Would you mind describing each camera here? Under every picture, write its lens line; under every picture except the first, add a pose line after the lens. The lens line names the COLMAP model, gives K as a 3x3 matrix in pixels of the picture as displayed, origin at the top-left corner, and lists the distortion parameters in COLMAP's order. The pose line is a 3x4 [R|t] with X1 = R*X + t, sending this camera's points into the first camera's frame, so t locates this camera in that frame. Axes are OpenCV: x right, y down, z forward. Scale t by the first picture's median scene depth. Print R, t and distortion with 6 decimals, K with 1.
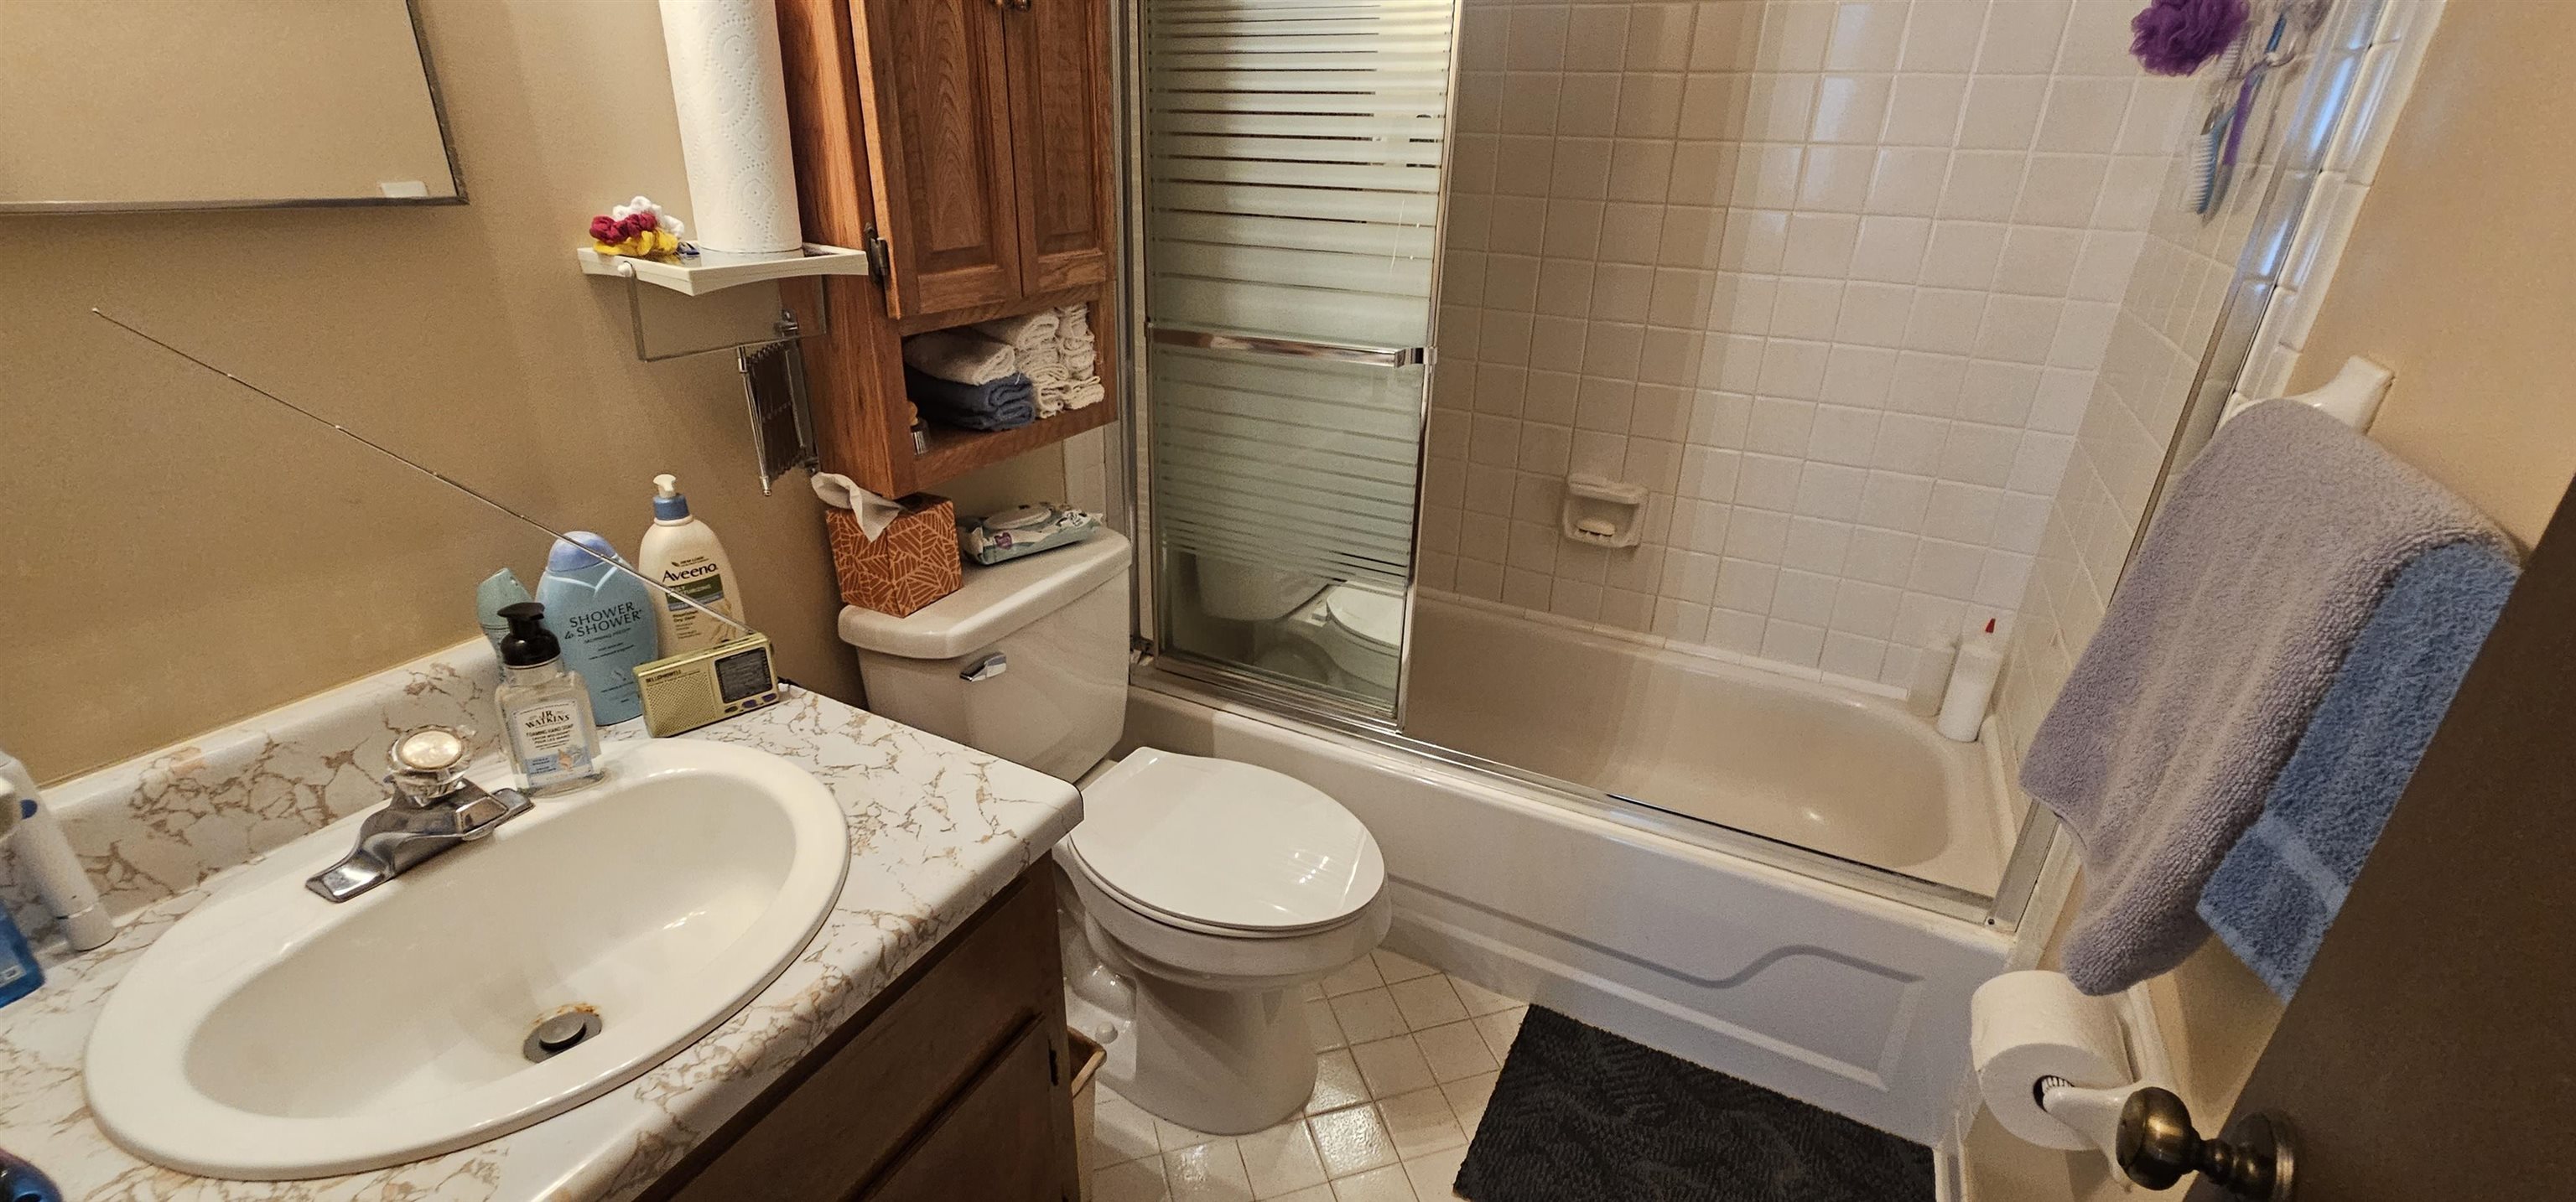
lens RADIAL K [[1053.2, 0, 1293.0], [0, 1053.2, 600.7], [0, 0, 1]] dist [-0.003877, 0.002198]
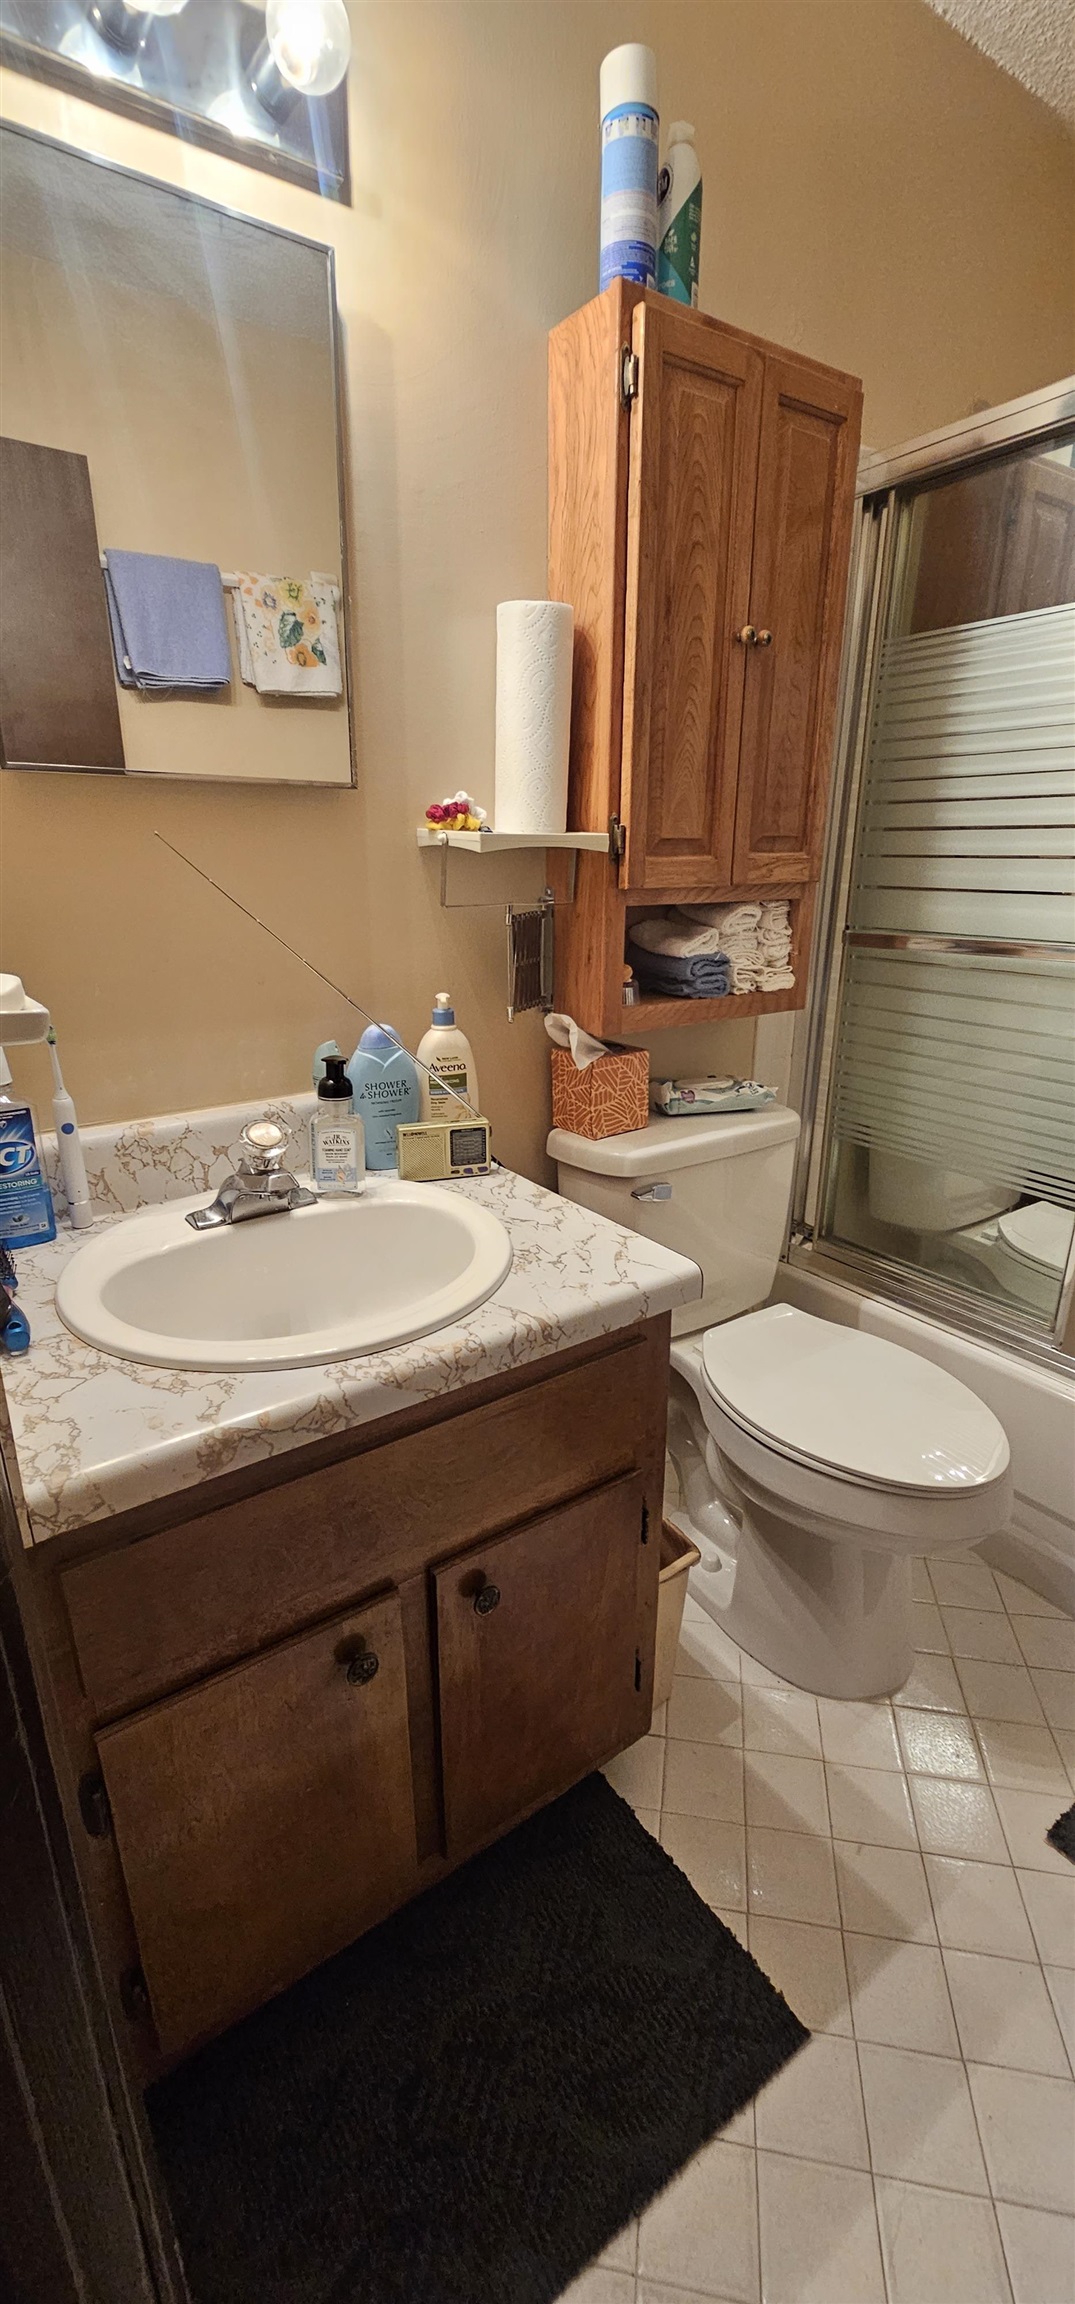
lens RADIAL K [[942.2, 0, 543.1], [0, 942.2, 1156.5], [0, 0, 1]] dist [-0.003877, 0.002198]
pose [[0.887727, 0.118155, -0.444950, 0.072782], [-0.165962, 0.983651, -0.069908, 0.140644], [0.429415, 0.135904, 0.892823, 0.006565]]
